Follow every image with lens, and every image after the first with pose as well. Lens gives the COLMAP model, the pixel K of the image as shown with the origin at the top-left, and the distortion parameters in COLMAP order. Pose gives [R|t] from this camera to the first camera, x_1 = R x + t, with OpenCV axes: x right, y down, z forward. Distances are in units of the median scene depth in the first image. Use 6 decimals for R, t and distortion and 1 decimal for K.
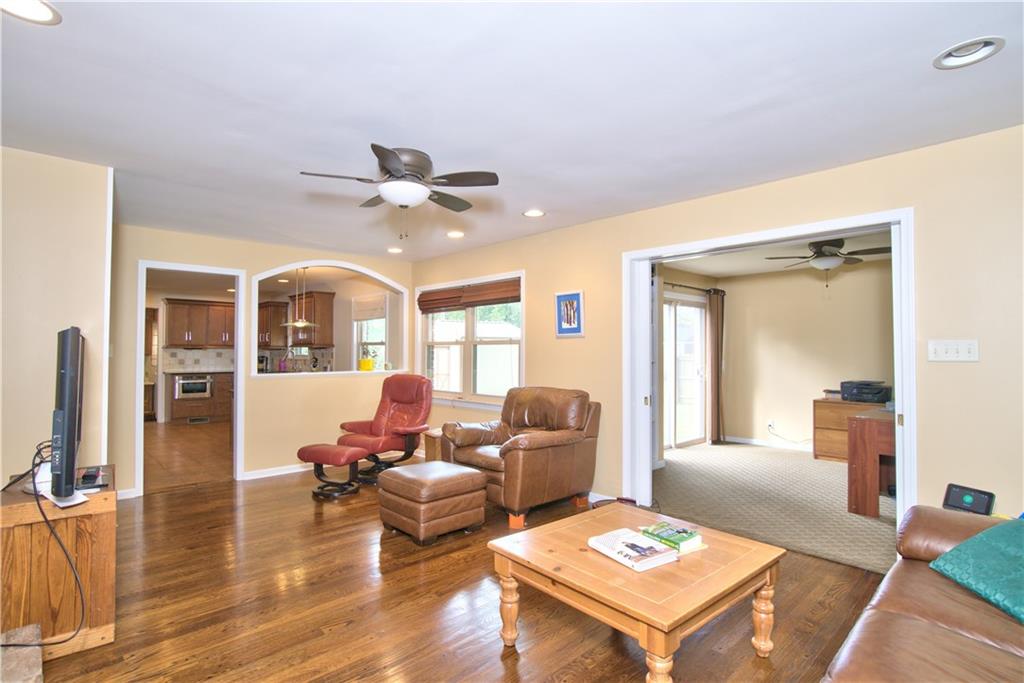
lens RADIAL K [[523.5, 0, 508.4], [0, 523.5, 340.8], [0, 0, 1]] dist [-0.043784, 0.022131]
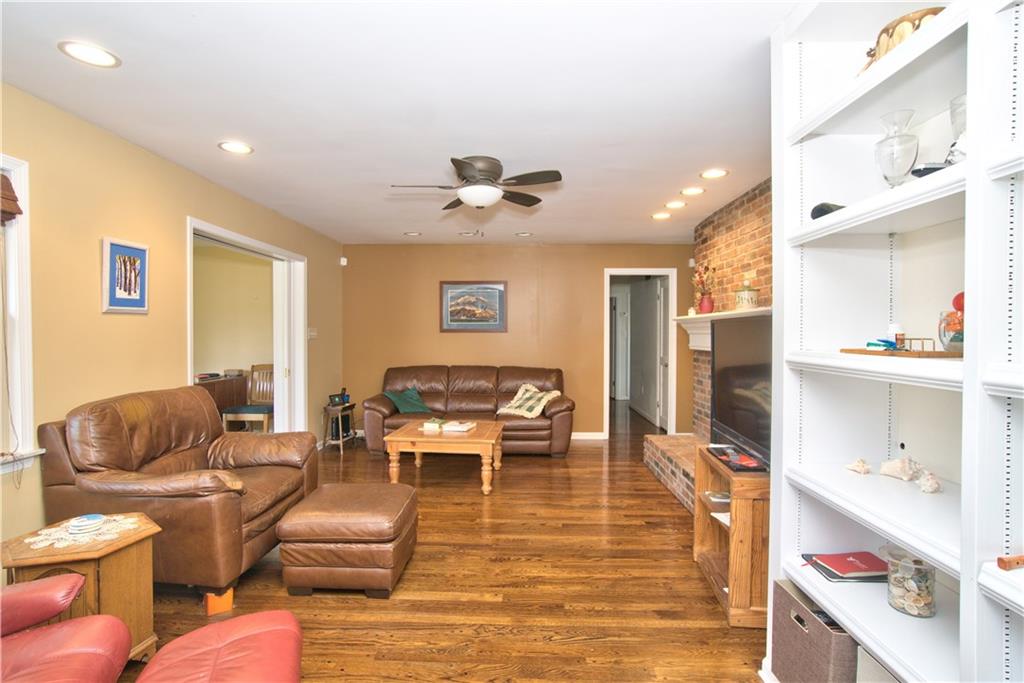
lens RADIAL K [[523.5, 0, 508.4], [0, 523.5, 340.8], [0, 0, 1]] dist [-0.043784, 0.022131]
pose [[-0.705051, -0.013821, 0.709022, -0.629122], [-0.018227, 0.999833, 0.001365, 0.017659], [-0.708923, -0.011961, -0.705185, 1.032756]]
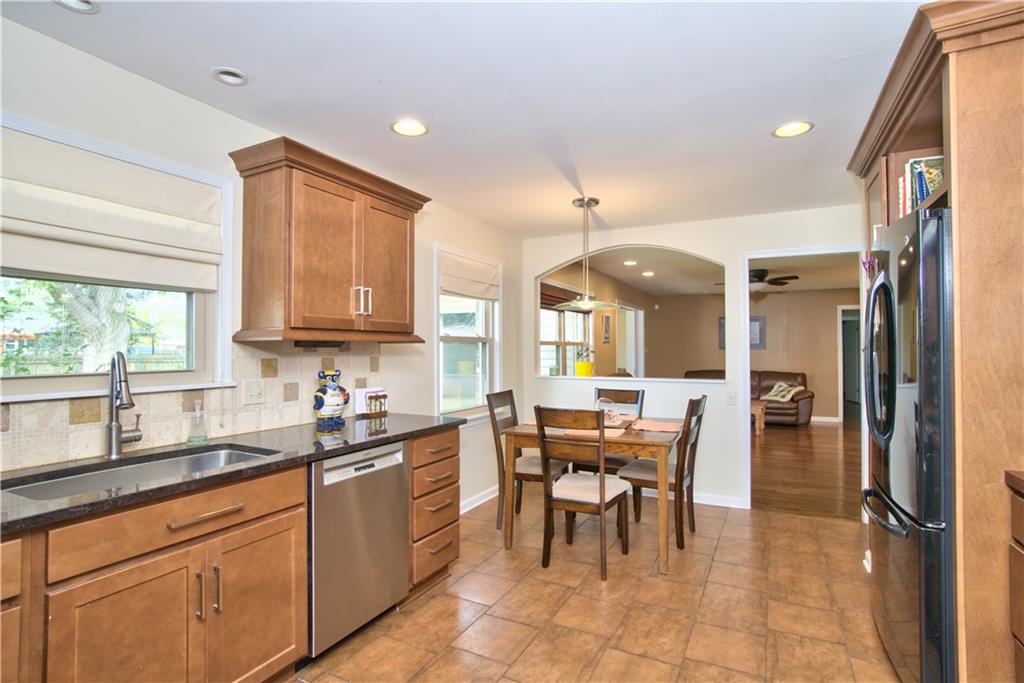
lens RADIAL K [[523.5, 0, 508.4], [0, 523.5, 340.8], [0, 0, 1]] dist [-0.043784, 0.022131]
pose [[-0.337377, 0.014487, 0.941258, -1.142962], [-0.019015, 0.999573, -0.022200, 0.027415], [-0.941178, -0.025388, -0.336957, 1.604600]]
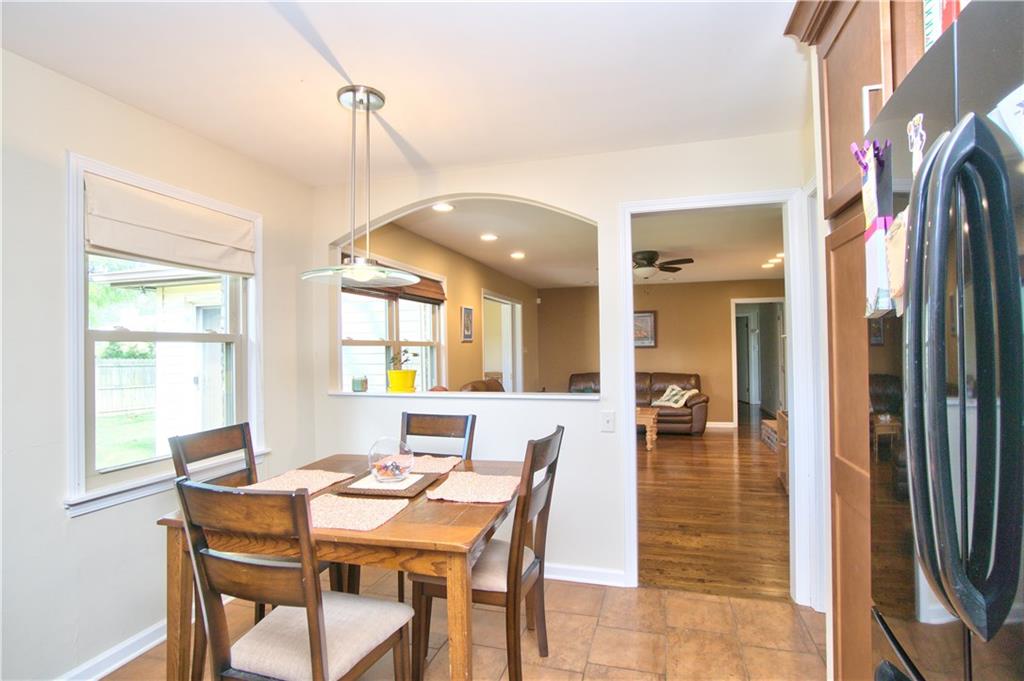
lens RADIAL K [[523.5, 0, 508.4], [0, 523.5, 339.8], [0, 0, 1]] dist [-0.043784, 0.022131]
pose [[-0.502627, 0.022085, 0.864221, -0.932389], [-0.005265, 0.999577, -0.028606, 0.023053], [-0.864488, -0.018928, -0.502298, 1.384675]]
